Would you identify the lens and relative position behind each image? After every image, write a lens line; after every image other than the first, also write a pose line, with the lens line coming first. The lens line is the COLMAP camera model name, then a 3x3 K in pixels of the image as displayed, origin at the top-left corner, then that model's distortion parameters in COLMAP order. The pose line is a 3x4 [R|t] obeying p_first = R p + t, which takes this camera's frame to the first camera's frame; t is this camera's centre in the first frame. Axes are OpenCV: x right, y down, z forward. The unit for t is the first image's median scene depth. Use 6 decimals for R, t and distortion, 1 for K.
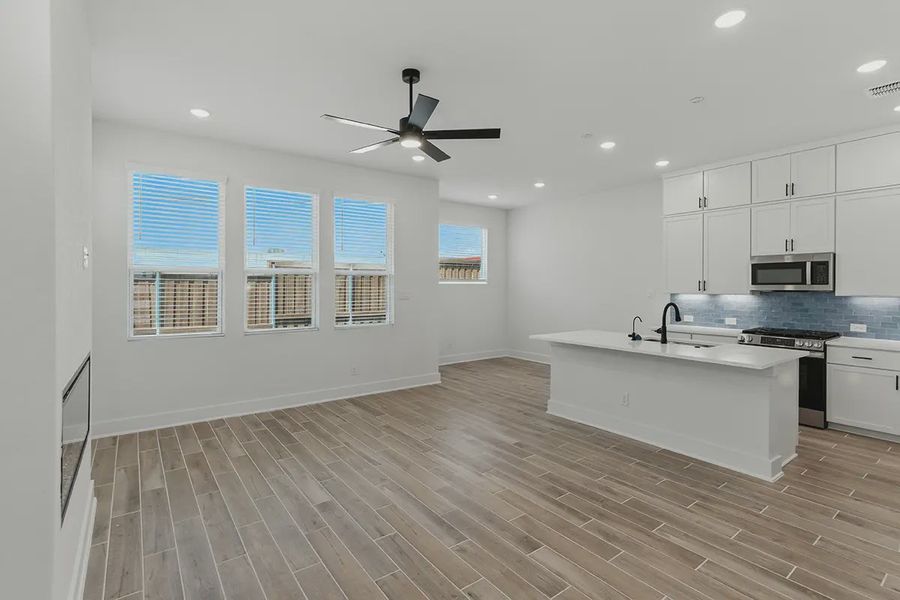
lens RADIAL K [[424.5, 0, 444.2], [0, 424.5, 285.4], [0, 0, 1]] dist [0.001051, 0.000160]
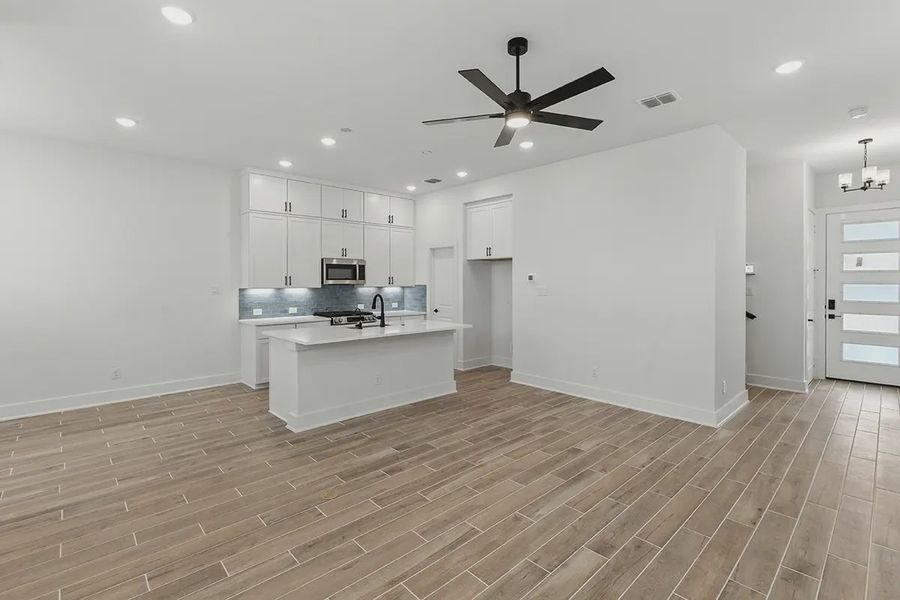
lens RADIAL K [[410.2, 0, 447.3], [0, 410.2, 284.2], [0, 0, 1]] dist [-0.000138, -0.000037]
pose [[-0.111611, -0.007878, 0.993721, -0.711765], [-0.001367, 0.999969, 0.007774, 0.001262], [-0.993751, -0.000491, -0.111618, 0.957740]]
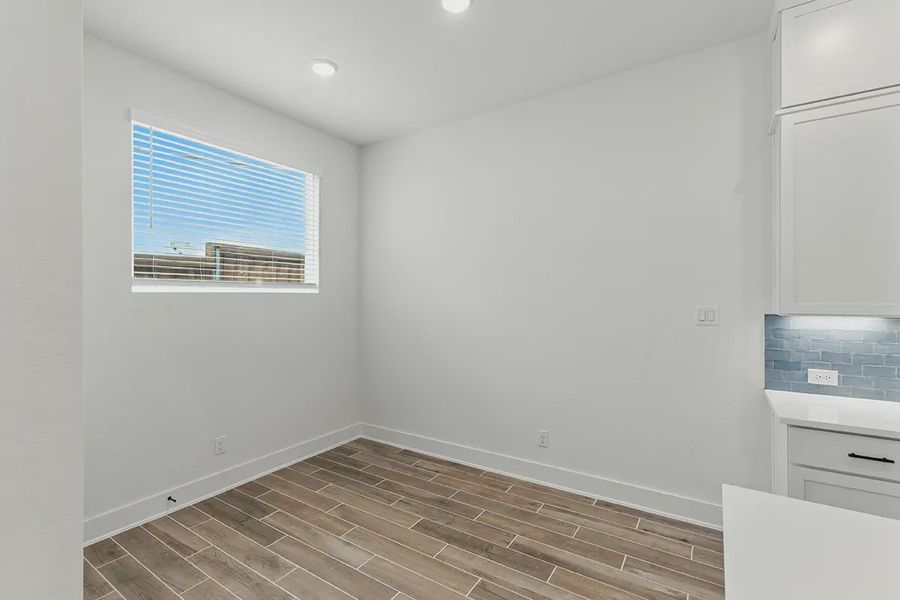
lens RADIAL K [[411.2, 0, 450.0], [0, 411.2, 300.0], [0, 0, 1]] dist [0.000432, 0.000097]
pose [[0.937656, -0.008706, 0.347456, 0.170314], [0.004788, 0.999915, 0.012133, -0.001040], [-0.347532, -0.009713, 0.937618, 1.122586]]
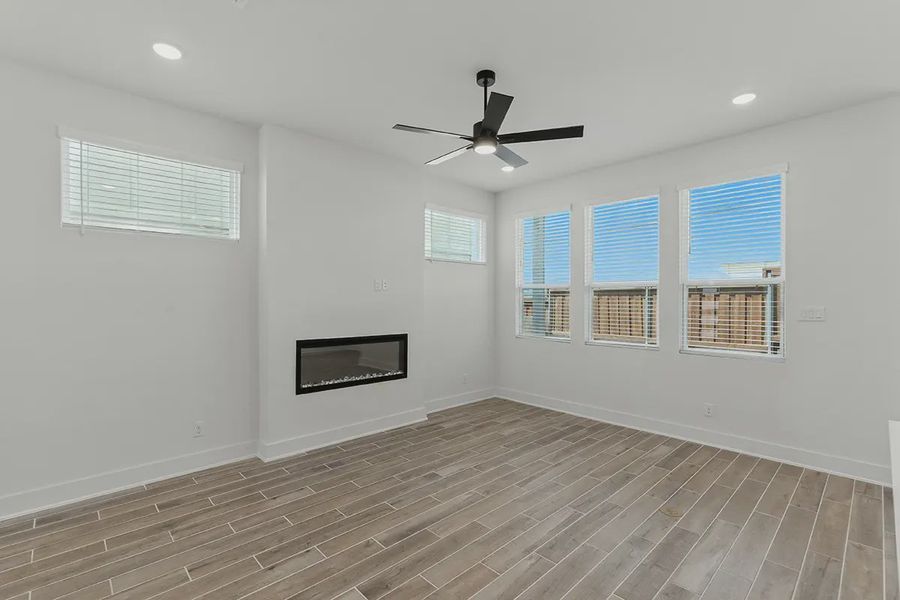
lens RADIAL K [[411.2, 0, 450.0], [0, 411.2, 300.0], [0, 0, 1]] dist [0.000432, 0.000097]
pose [[0.126464, 0.000963, -0.991971, 0.633973], [0.000647, 0.999999, 0.001053, 0.002595], [0.991971, -0.000775, 0.126463, 0.620206]]
